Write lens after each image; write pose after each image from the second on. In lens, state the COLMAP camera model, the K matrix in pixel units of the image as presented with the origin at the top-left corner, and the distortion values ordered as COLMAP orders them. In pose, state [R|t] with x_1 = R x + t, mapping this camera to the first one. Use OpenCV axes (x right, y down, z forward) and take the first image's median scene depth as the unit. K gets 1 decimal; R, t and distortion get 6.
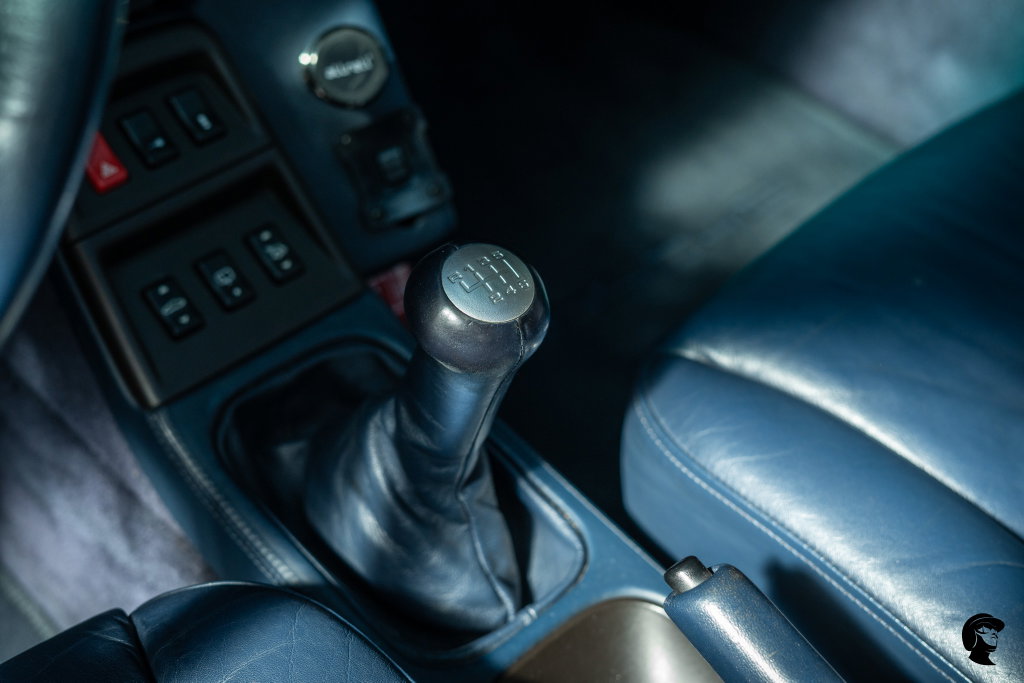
lens RADIAL K [[1511.9, 0, 506.7], [0, 1511.9, 344.7], [0, 0, 1]] dist [-0.055156, 0.000000]
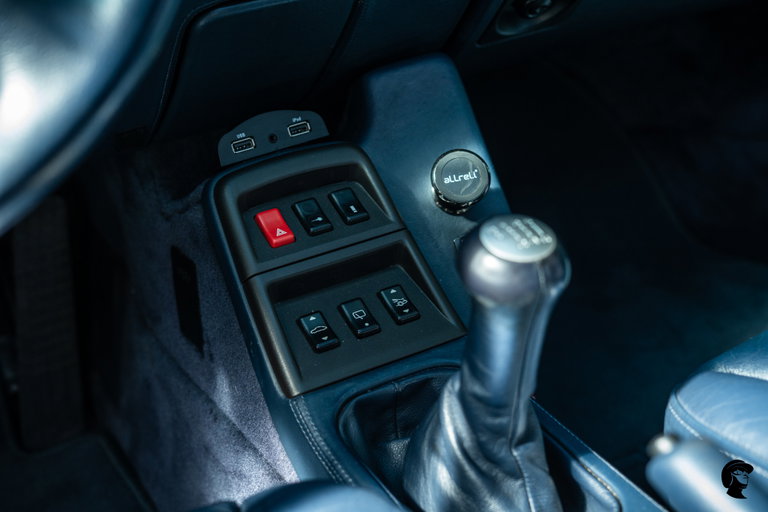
lens RADIAL K [[1133.9, 0, 390.4], [0, 1133.9, 255.2], [0, 0, 1]] dist [-0.055156, 0.000000]
pose [[0.965747, -0.019926, -0.258718, 0.112031], [-0.066236, 0.945087, -0.320037, 0.244754], [0.250888, 0.326211, 0.911395, 0.068557]]
